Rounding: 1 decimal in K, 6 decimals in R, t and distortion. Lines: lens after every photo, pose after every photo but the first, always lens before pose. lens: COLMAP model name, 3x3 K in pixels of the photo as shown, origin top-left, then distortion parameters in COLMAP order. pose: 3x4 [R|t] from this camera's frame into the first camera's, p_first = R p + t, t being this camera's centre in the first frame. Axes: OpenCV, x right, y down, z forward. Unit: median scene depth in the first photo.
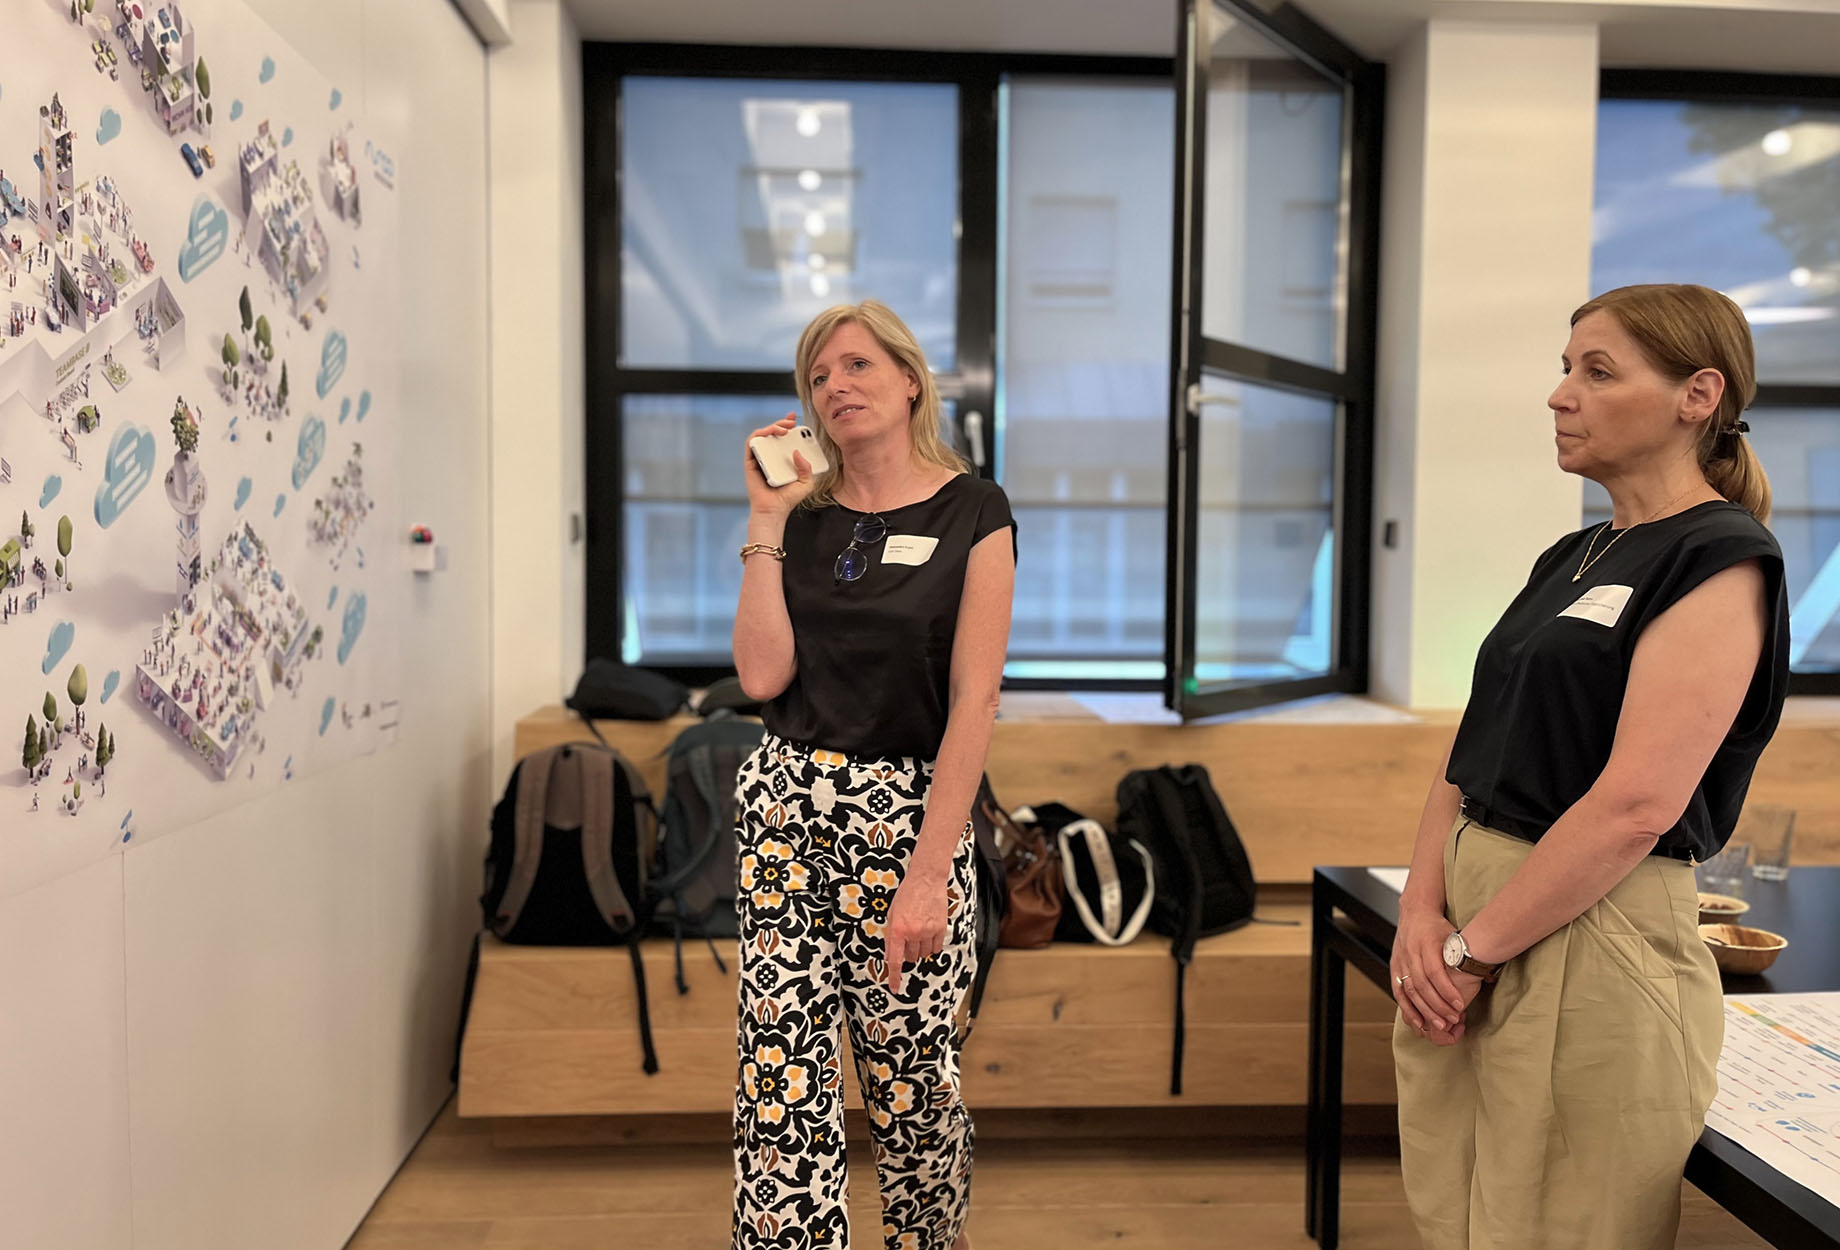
lens RADIAL K [[1428.0, 0, 945.1], [0, 1428.0, 592.4], [0, 0, 1]] dist [0.100789, -0.149642]
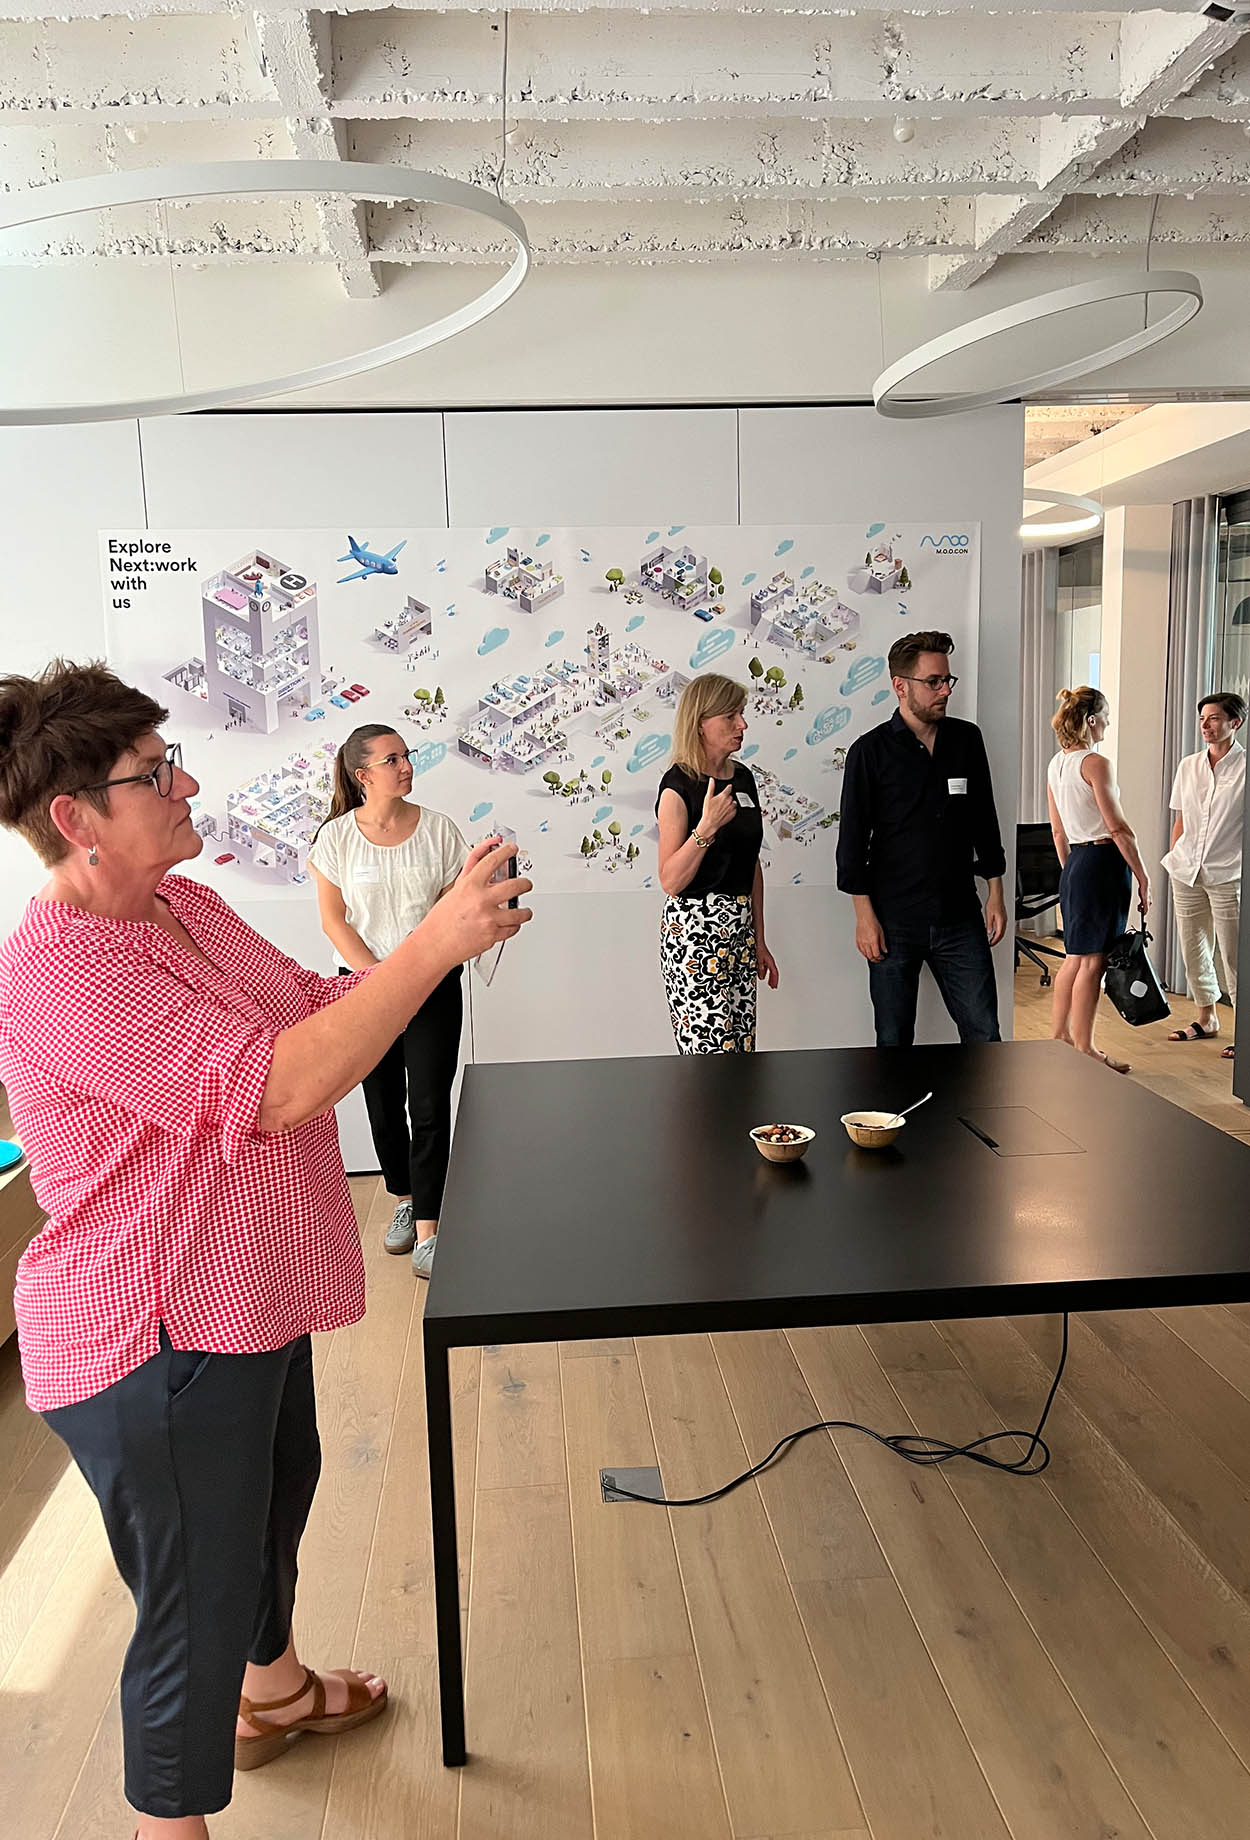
lens RADIAL K [[1424.5, 0, 617.1], [0, 1424.5, 958.4], [0, 0, 1]] dist [0.068849, -0.103105]
pose [[0.012108, 0.154194, -0.987966, 2.066065], [-0.006436, 0.988030, 0.154125, -0.108497], [0.999906, 0.004493, 0.012955, 0.891469]]
